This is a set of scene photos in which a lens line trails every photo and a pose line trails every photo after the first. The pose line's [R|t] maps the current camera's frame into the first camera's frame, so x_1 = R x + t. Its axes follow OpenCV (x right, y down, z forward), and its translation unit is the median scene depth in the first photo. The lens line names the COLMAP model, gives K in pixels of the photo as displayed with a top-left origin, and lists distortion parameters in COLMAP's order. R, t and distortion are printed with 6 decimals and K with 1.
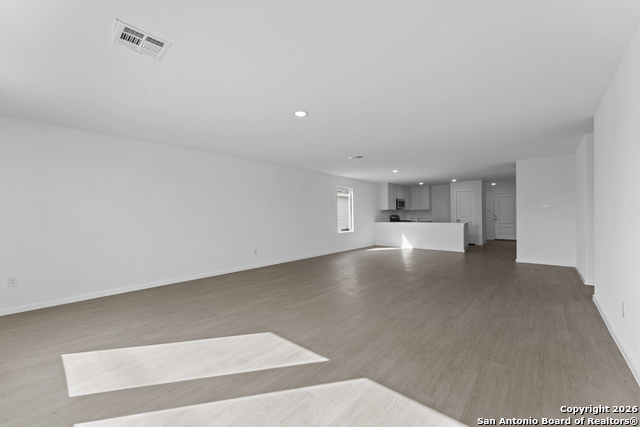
lens RADIAL K [[259.1, 0, 320.2], [0, 259.1, 215.7], [0, 0, 1]] dist [-0.000587, -0.000670]
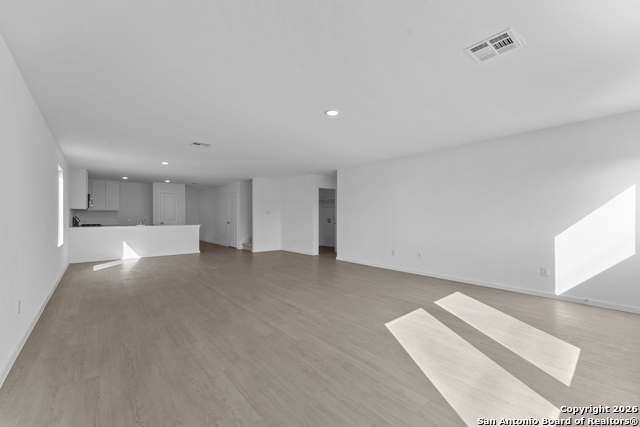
lens RADIAL K [[259.1, 0, 320.0], [0, 259.1, 216.2], [0, 0, 1]] dist [-0.000587, -0.000670]
pose [[0.129047, 0.009847, 0.991590, -1.039394], [-0.000498, 0.999951, -0.009865, 0.006714], [-0.991638, 0.000779, 0.129045, 0.897267]]
